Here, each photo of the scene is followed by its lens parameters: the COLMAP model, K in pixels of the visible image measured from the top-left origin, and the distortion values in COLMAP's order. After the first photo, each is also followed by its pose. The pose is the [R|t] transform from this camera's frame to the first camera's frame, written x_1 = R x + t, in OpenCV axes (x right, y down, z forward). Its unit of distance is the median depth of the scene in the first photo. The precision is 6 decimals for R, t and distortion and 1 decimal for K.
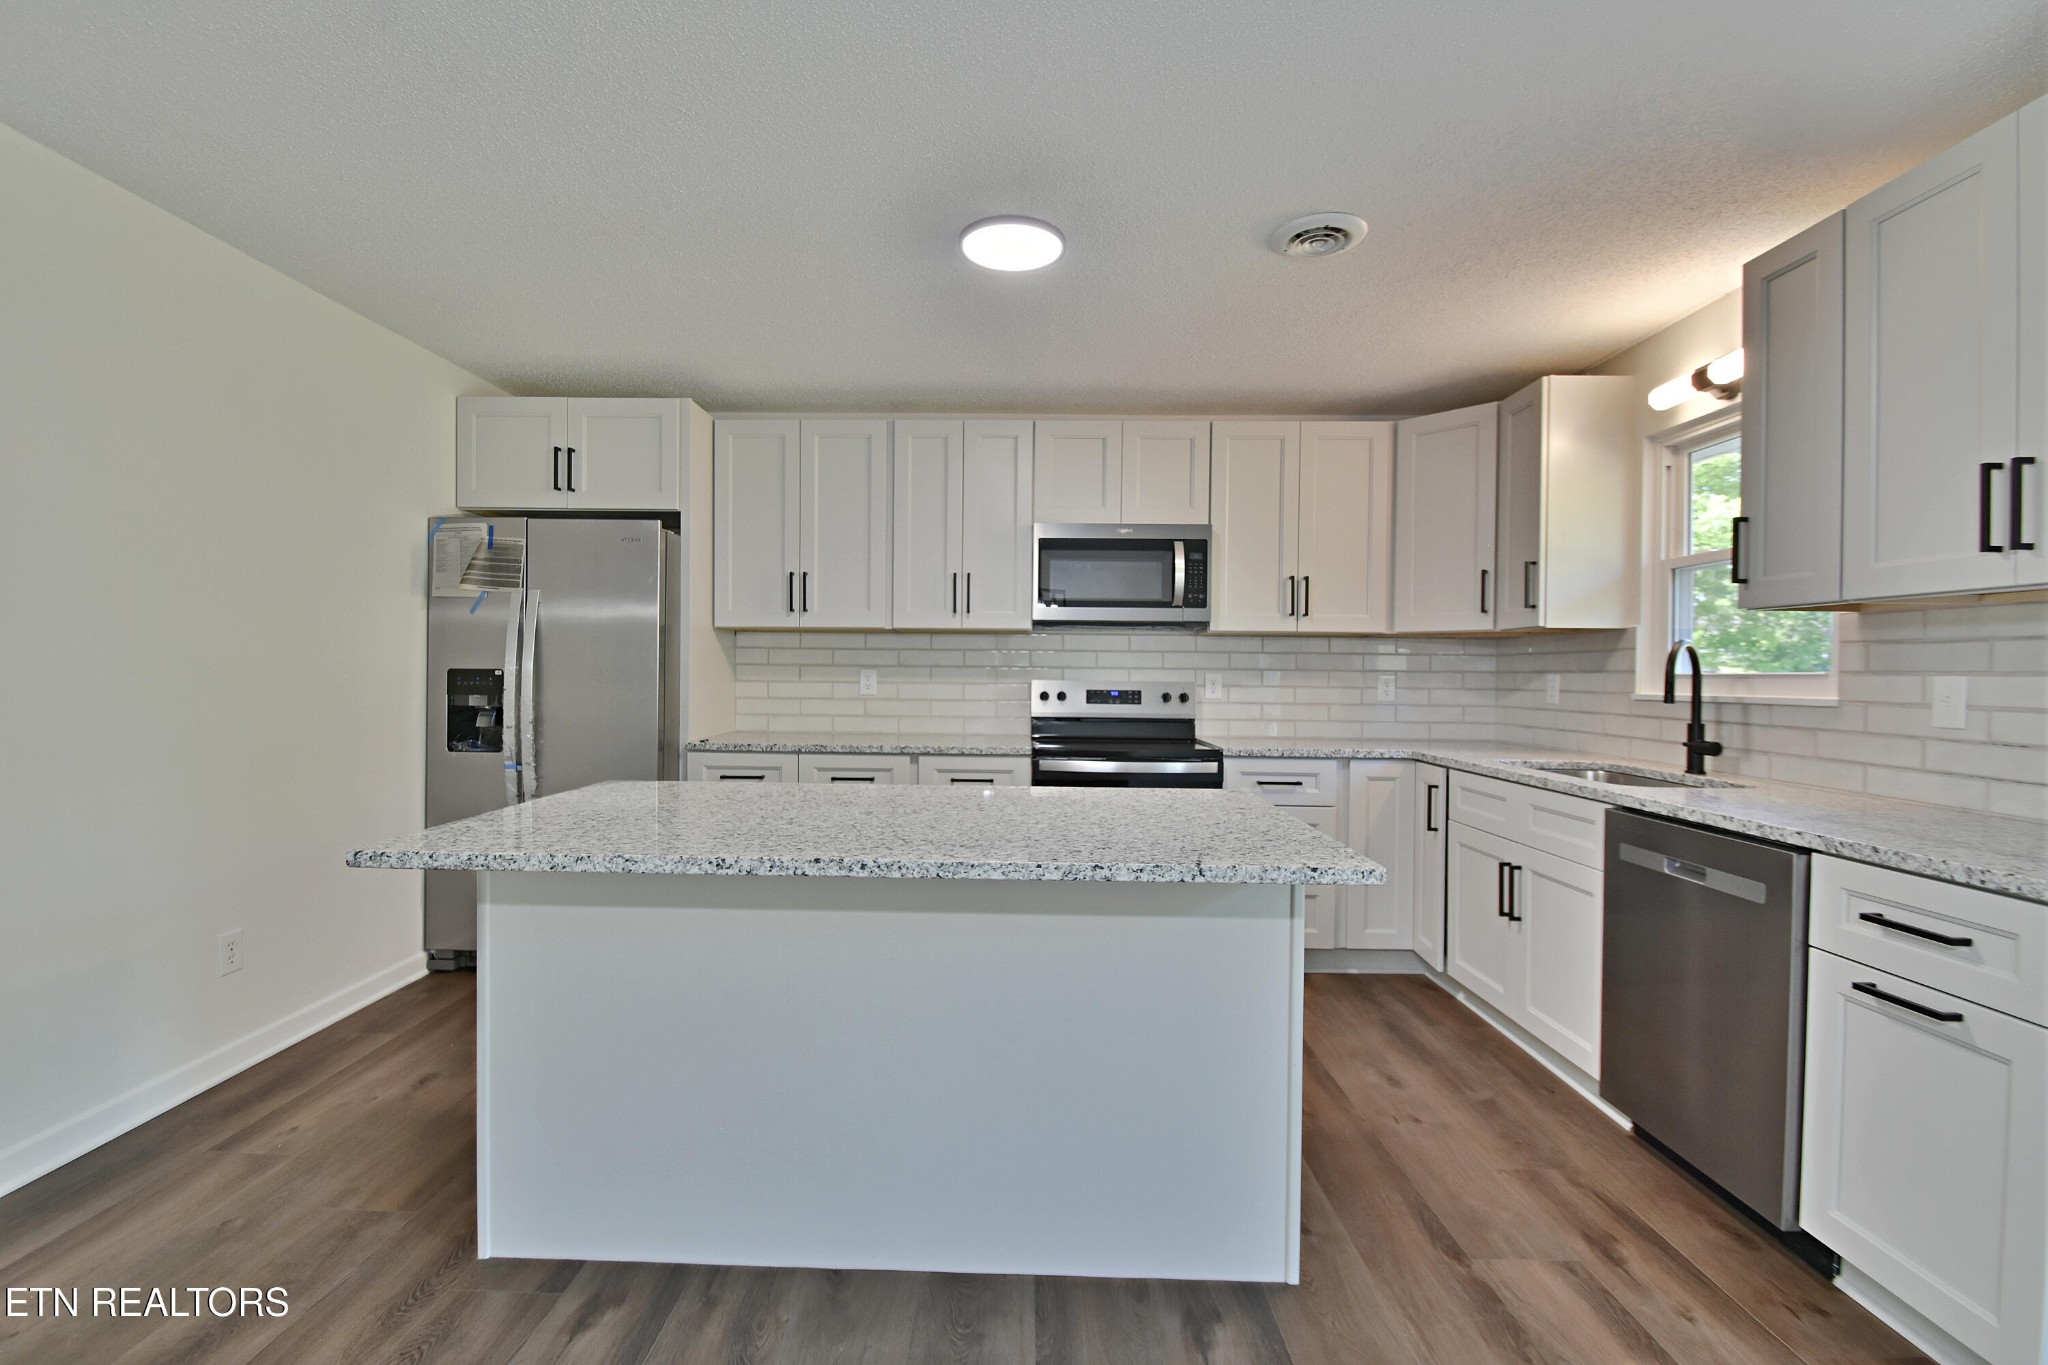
lens RADIAL K [[906.1, 0, 1015.8], [0, 906.1, 678.2], [0, 0, 1]] dist [0.003343, -0.000616]
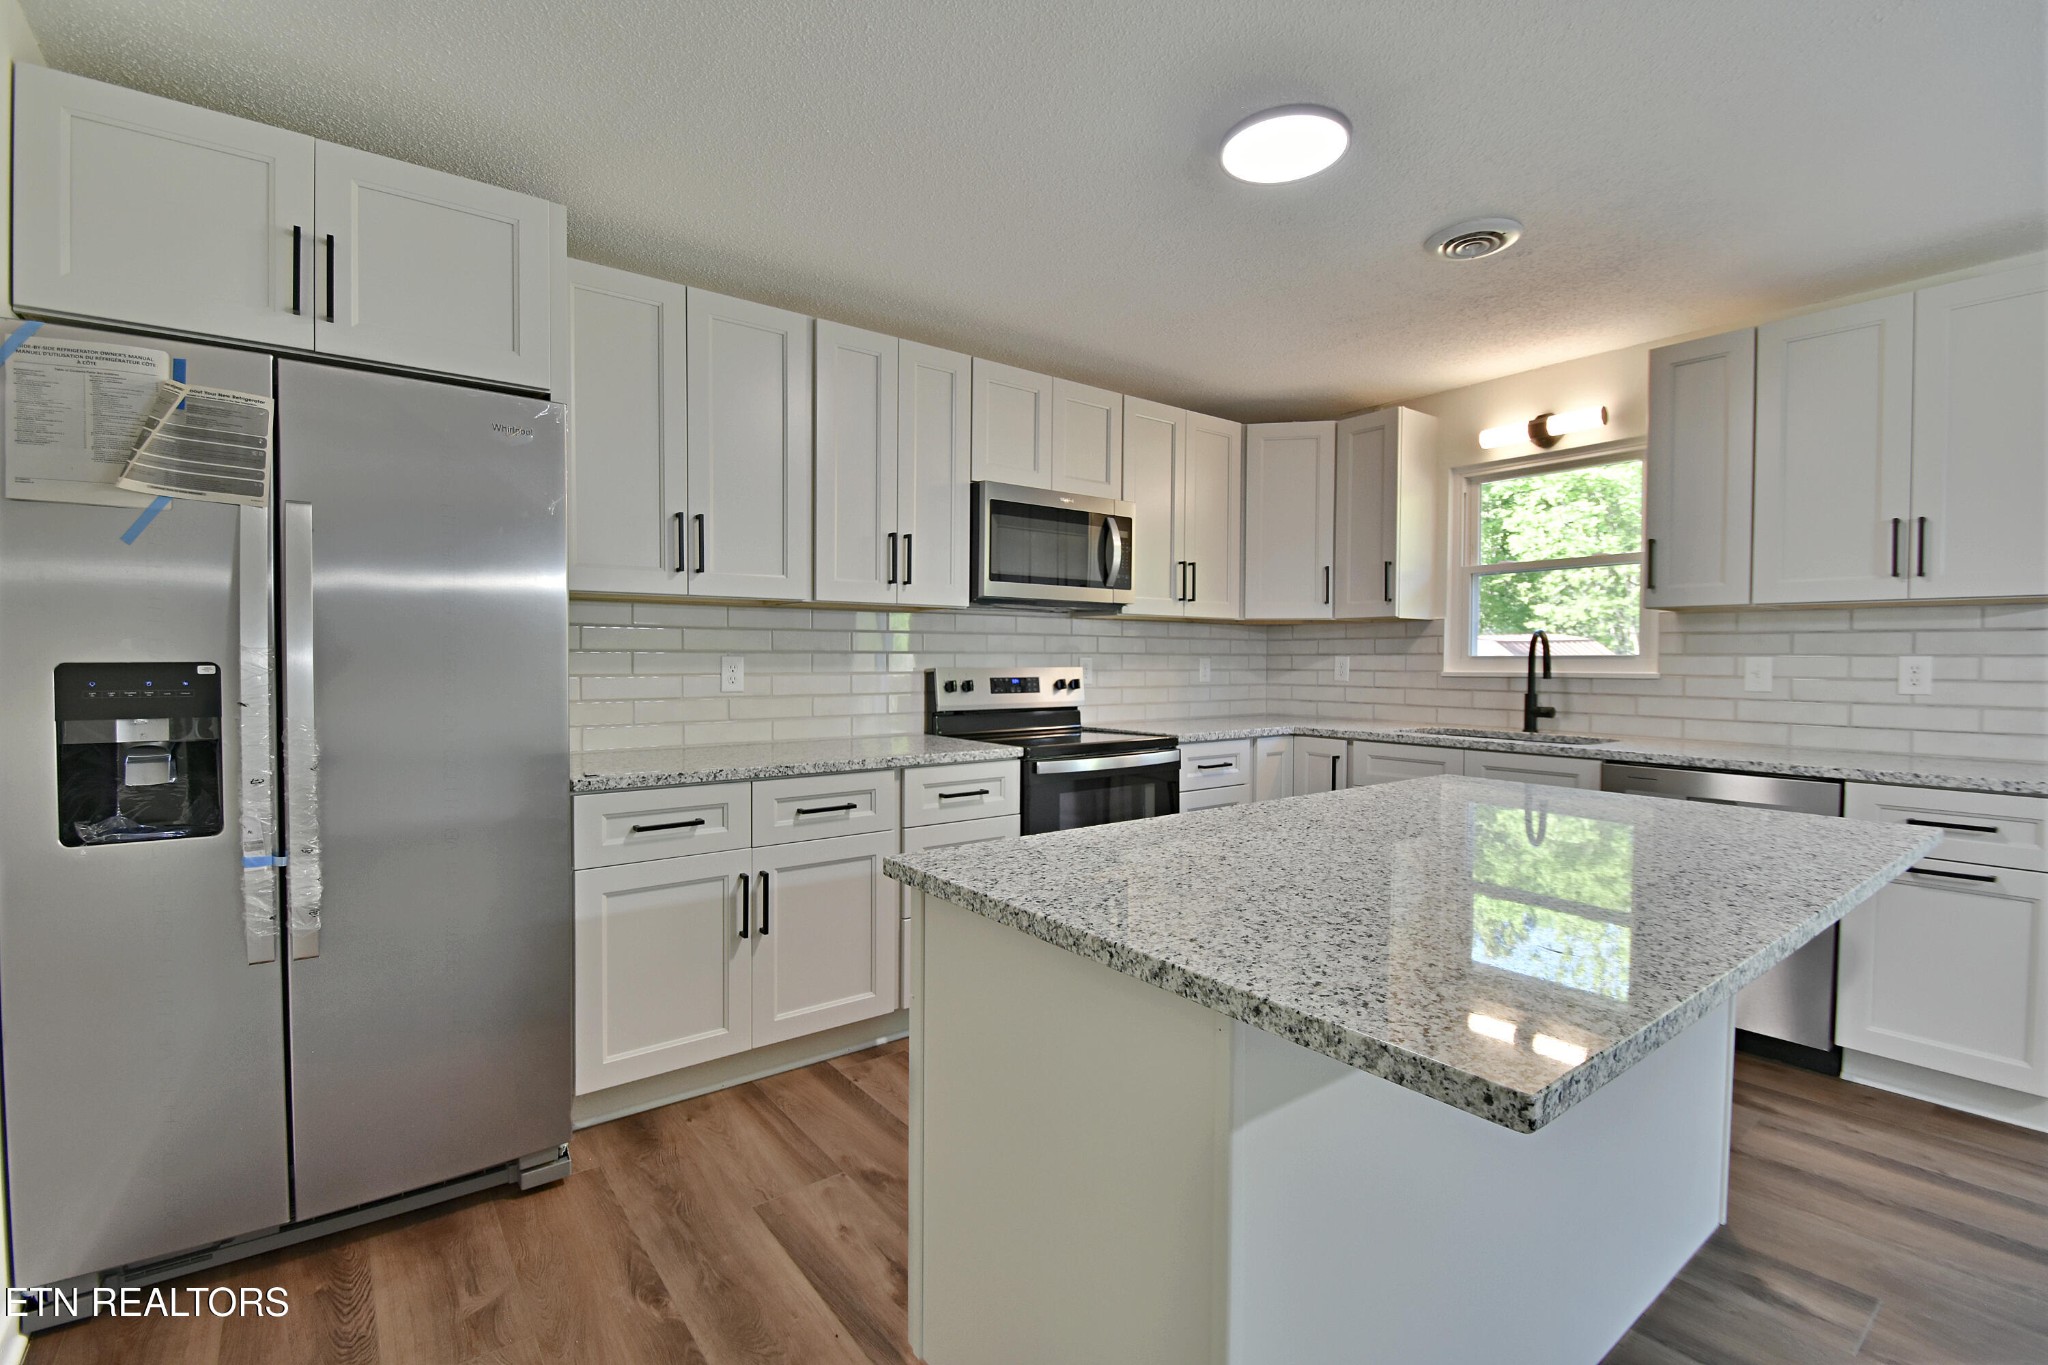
lens RADIAL K [[906.1, 0, 1021.5], [0, 906.1, 679.5], [0, 0, 1]] dist [0.003343, -0.000616]
pose [[0.786189, -0.023210, 0.617550, -0.522539], [0.010001, 0.999641, 0.024838, -0.008617], [-0.617905, -0.013351, 0.786139, 0.350823]]
